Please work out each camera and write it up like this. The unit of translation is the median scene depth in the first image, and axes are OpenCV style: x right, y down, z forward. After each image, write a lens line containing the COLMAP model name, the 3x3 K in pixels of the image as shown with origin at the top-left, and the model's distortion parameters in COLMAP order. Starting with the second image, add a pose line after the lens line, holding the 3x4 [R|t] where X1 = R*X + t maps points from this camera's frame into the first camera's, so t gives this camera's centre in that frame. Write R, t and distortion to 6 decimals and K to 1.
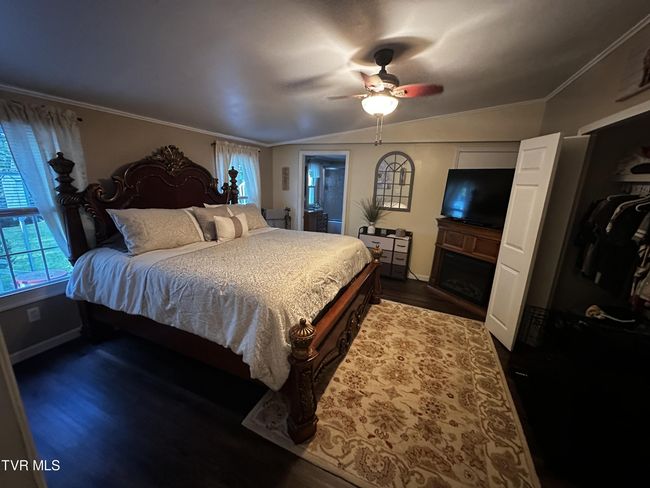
lens RADIAL K [[258.6, 0, 325.0], [0, 258.6, 244.0], [0, 0, 1]] dist [-0.003550, 0.000725]
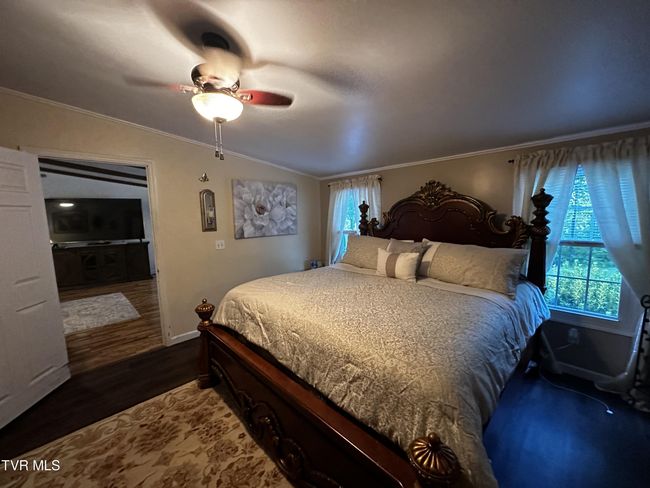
lens RADIAL K [[239.1, 0, 326.7], [0, 239.1, 256.6], [0, 0, 1]] dist [0.001707, 0.000282]
pose [[-0.344750, 0.150499, -0.926551, 0.617528], [-0.206963, 0.950587, 0.231409, -0.313121], [0.915595, 0.271540, -0.296568, 1.335620]]
